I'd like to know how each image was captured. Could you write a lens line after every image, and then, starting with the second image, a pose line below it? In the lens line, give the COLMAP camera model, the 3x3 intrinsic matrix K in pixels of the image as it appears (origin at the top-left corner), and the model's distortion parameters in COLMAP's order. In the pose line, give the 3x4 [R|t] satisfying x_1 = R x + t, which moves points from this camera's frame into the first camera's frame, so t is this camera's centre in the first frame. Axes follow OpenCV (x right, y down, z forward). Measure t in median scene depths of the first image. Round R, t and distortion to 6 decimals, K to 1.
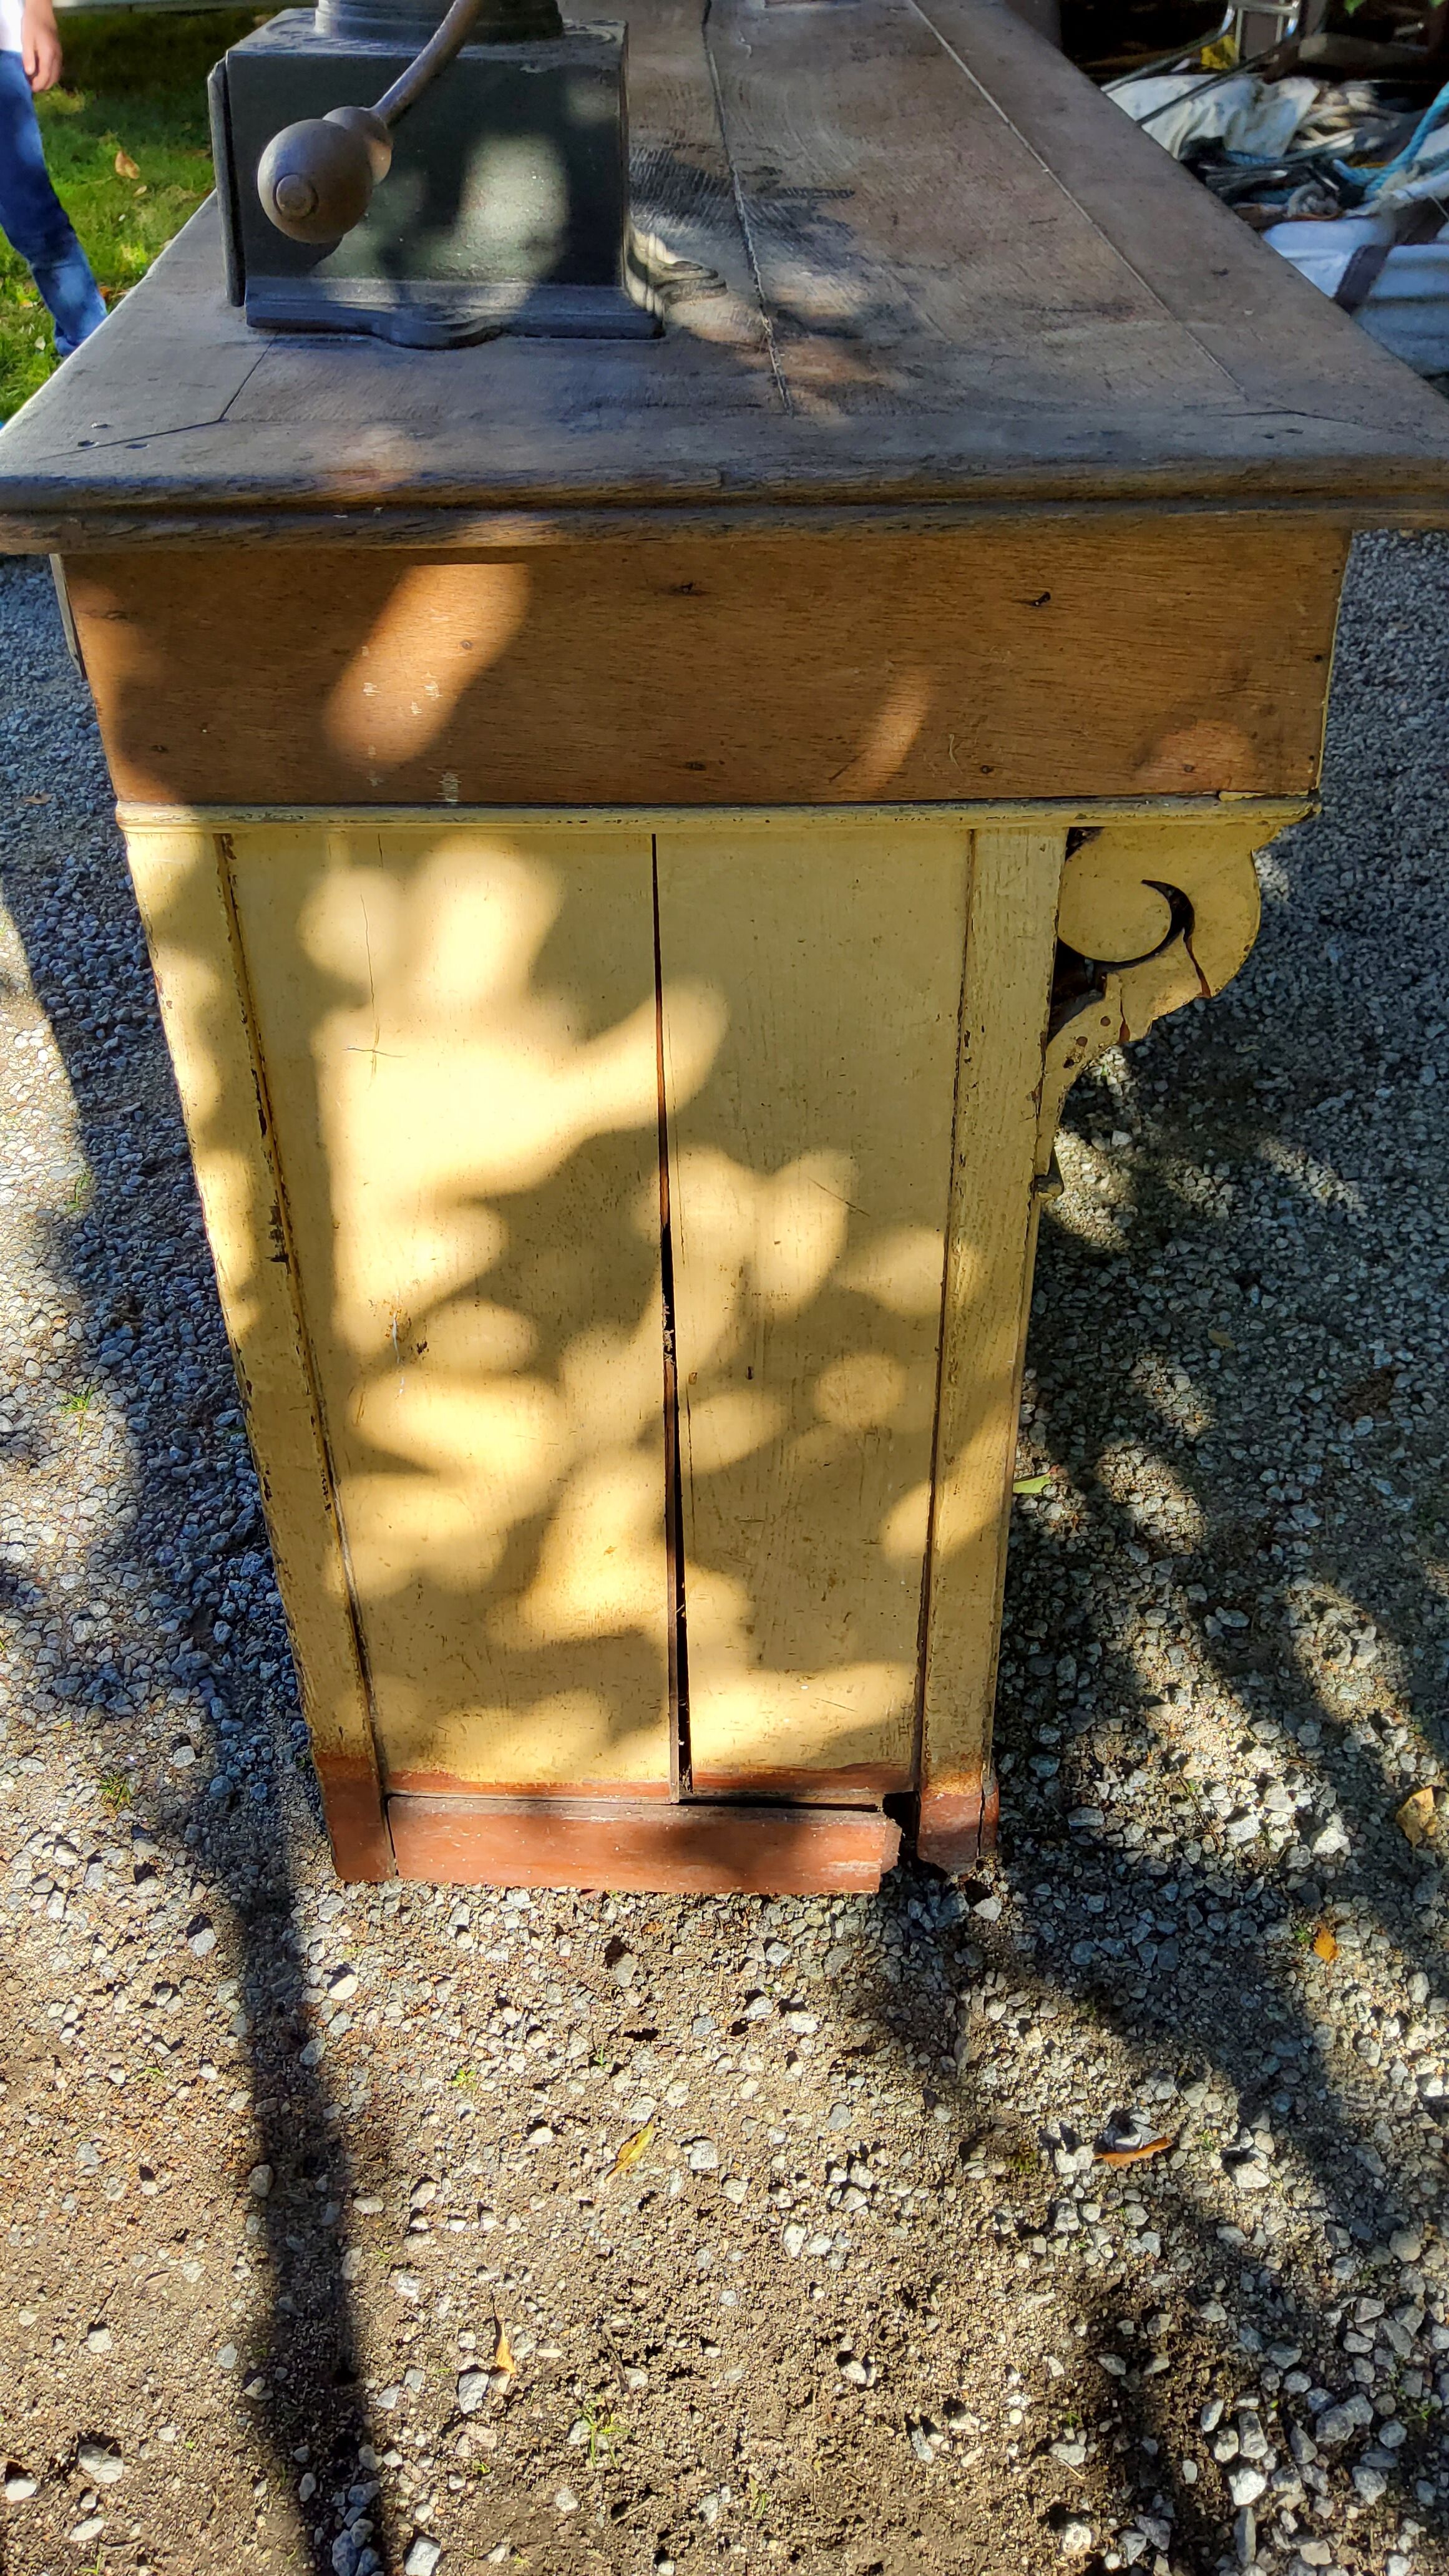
lens RADIAL K [[1952.2, 0, 725.7], [0, 1952.2, 1282.6], [0, 0, 1]] dist [0.059306, -0.106700]
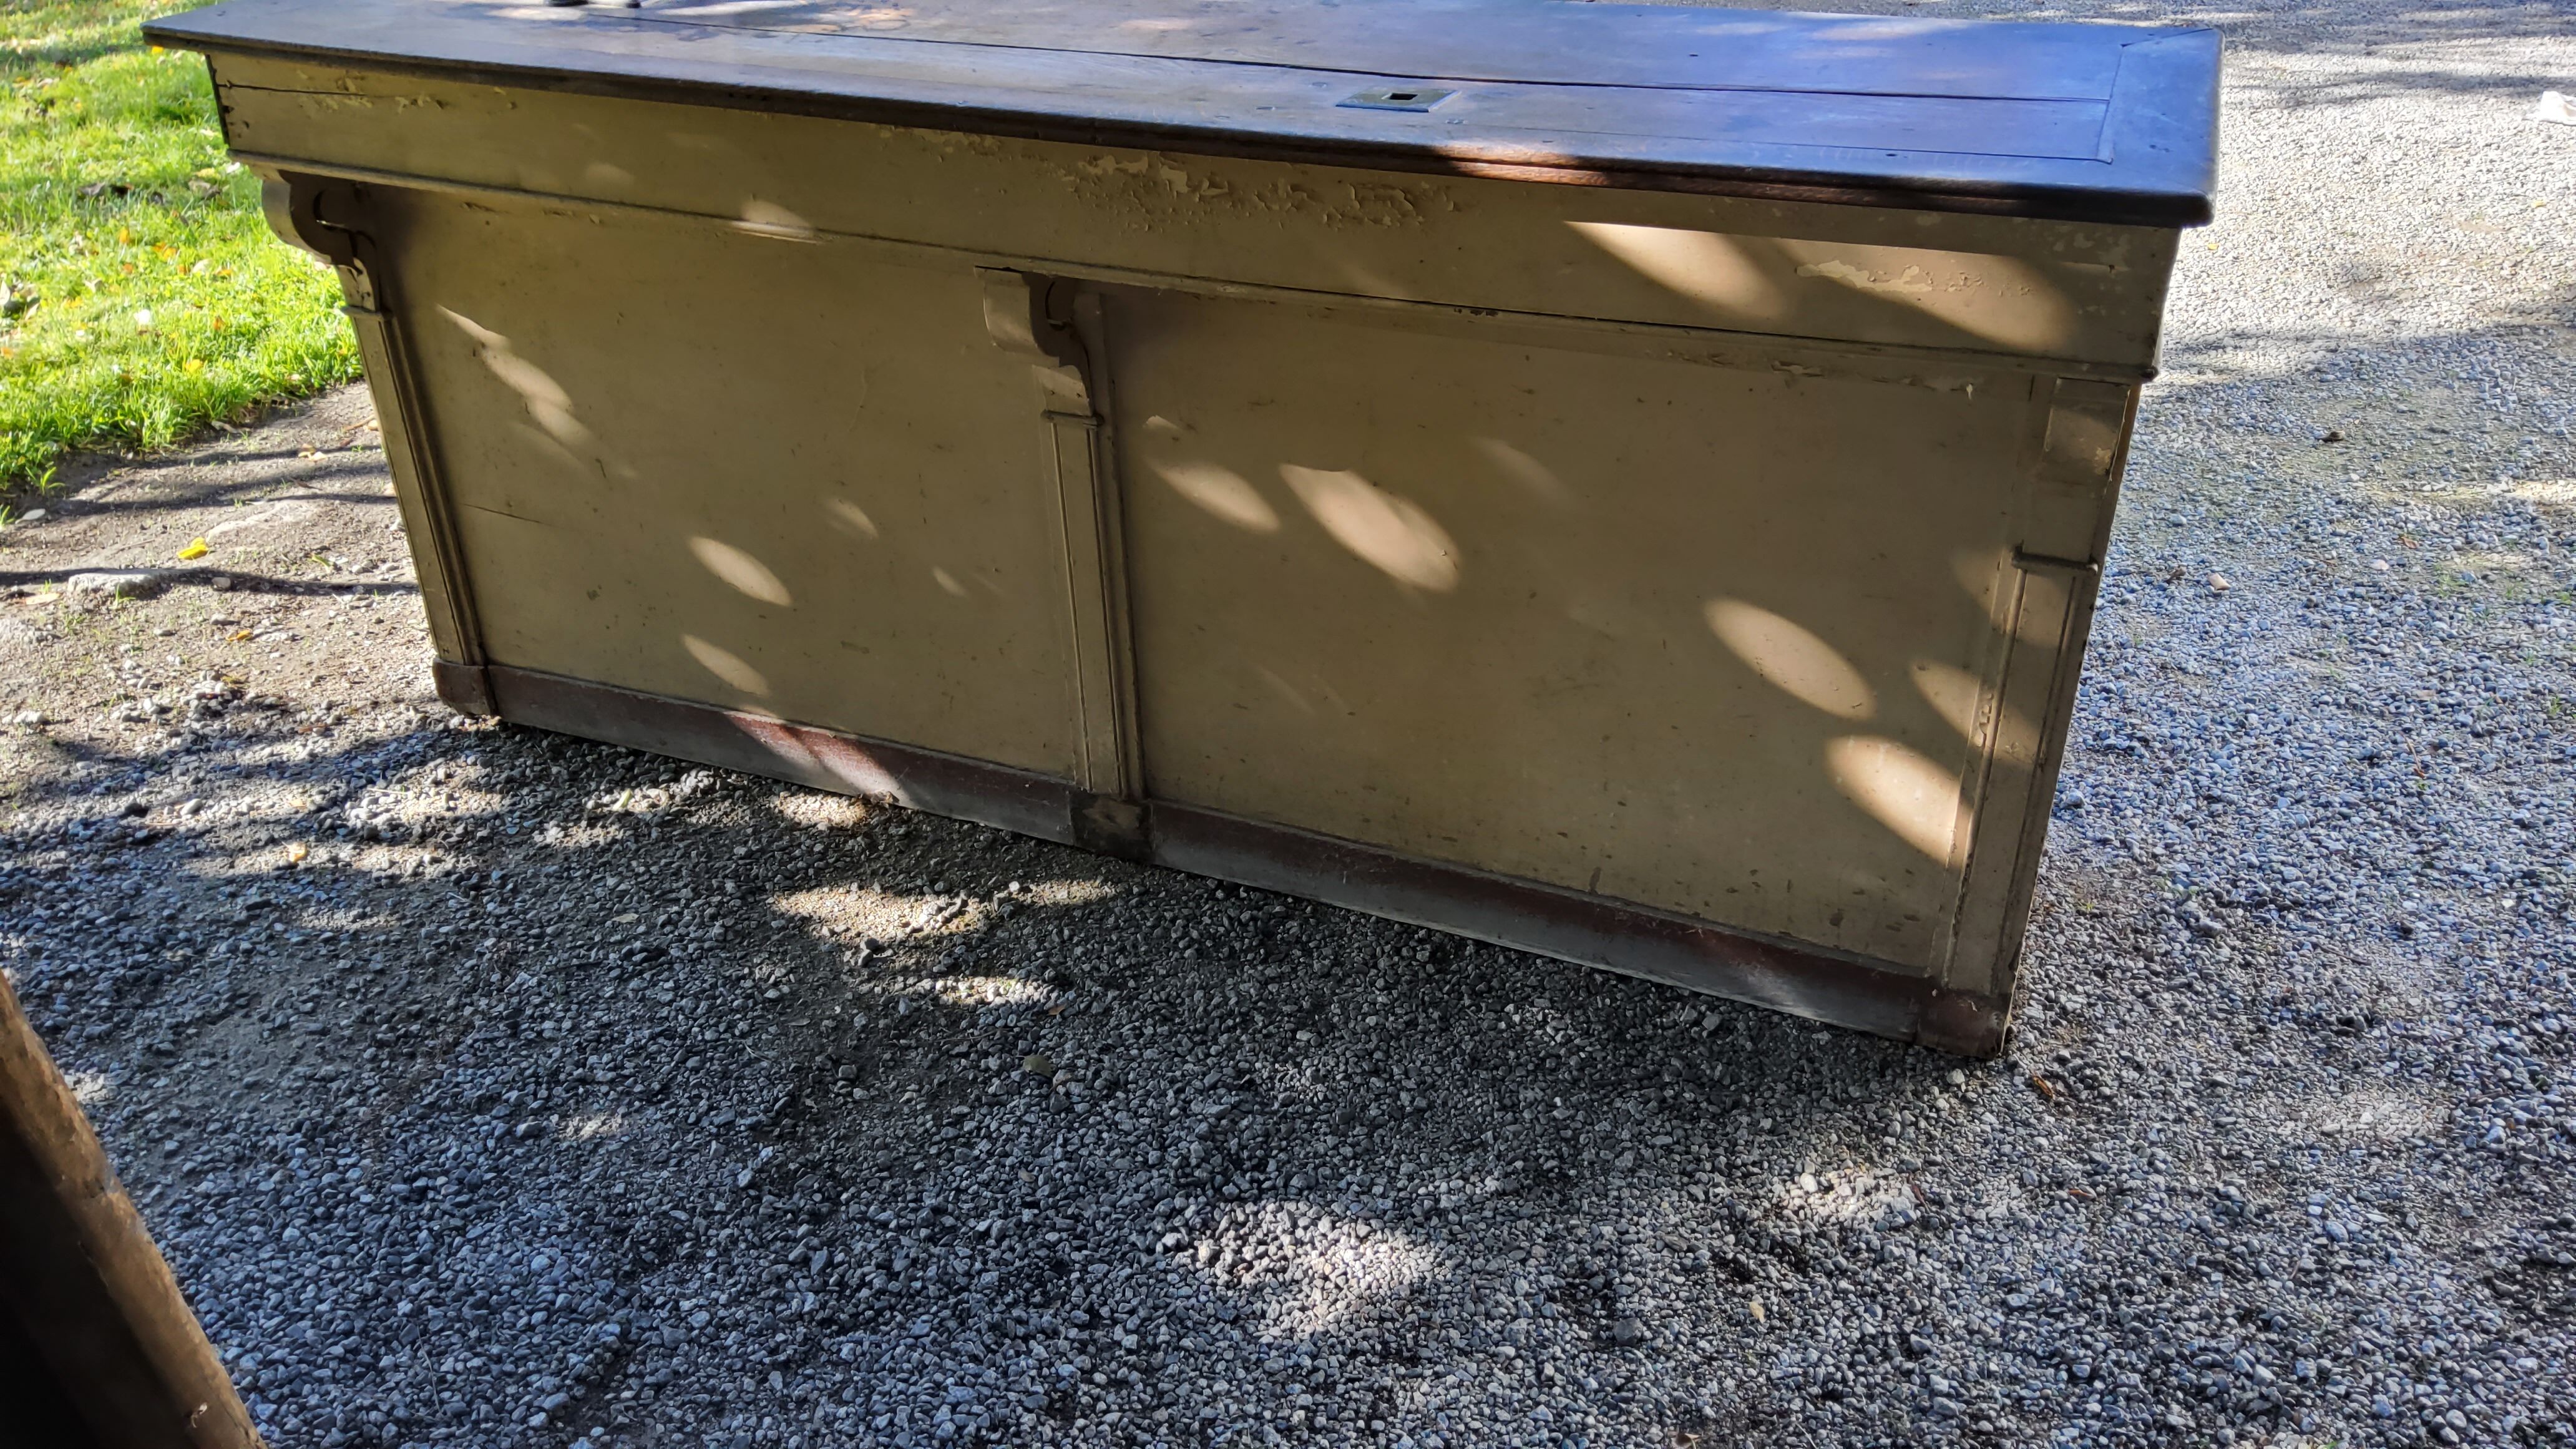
lens RADIAL K [[1952.2, 0, 1290.7], [0, 1952.2, 688.4], [0, 0, 1]] dist [0.059306, -0.106700]
pose [[-0.421370, 0.462620, -0.780019, 1.472781], [-0.563289, 0.540566, 0.624895, -1.623083], [0.710741, 0.702688, 0.032811, 1.694007]]
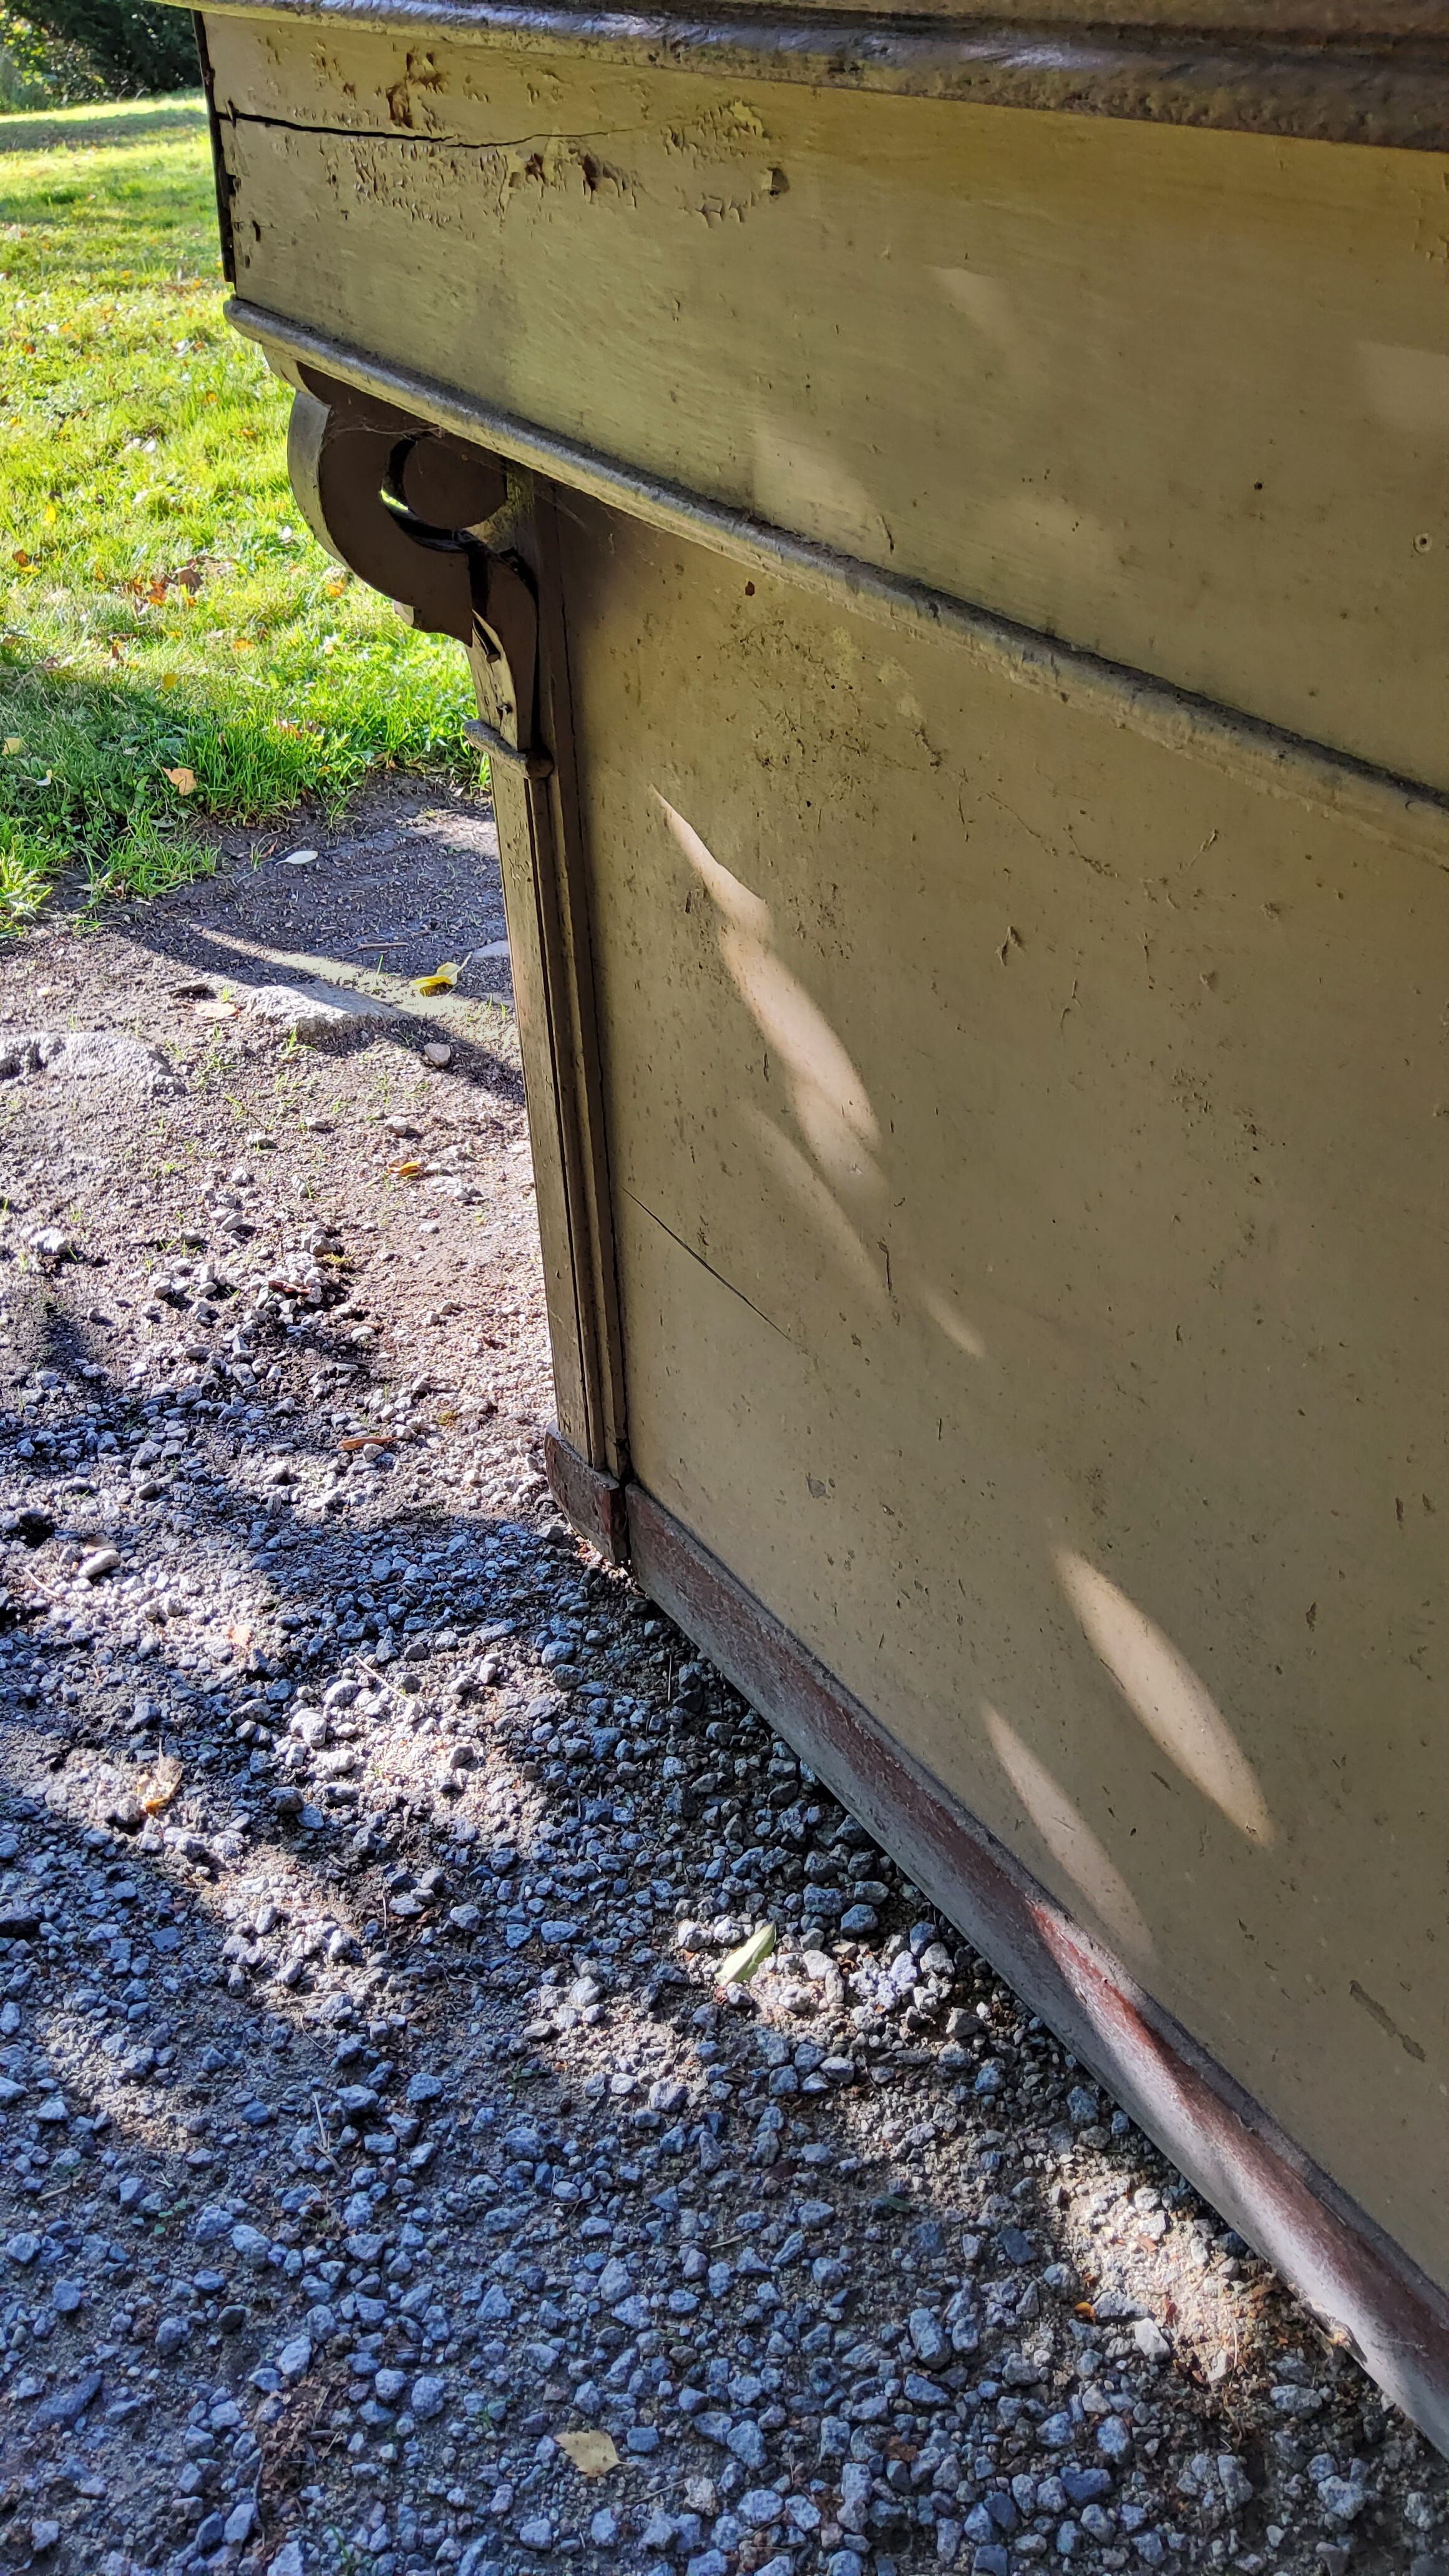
lens RADIAL K [[1952.2, 0, 721.8], [0, 1952.2, 1272.0], [0, 0, 1]] dist [0.059306, -0.106700]
pose [[-0.854691, 0.336780, -0.395073, 0.468302], [-0.298219, 0.304412, 0.904654, -0.776999], [0.424934, 0.891018, -0.159744, 1.201085]]
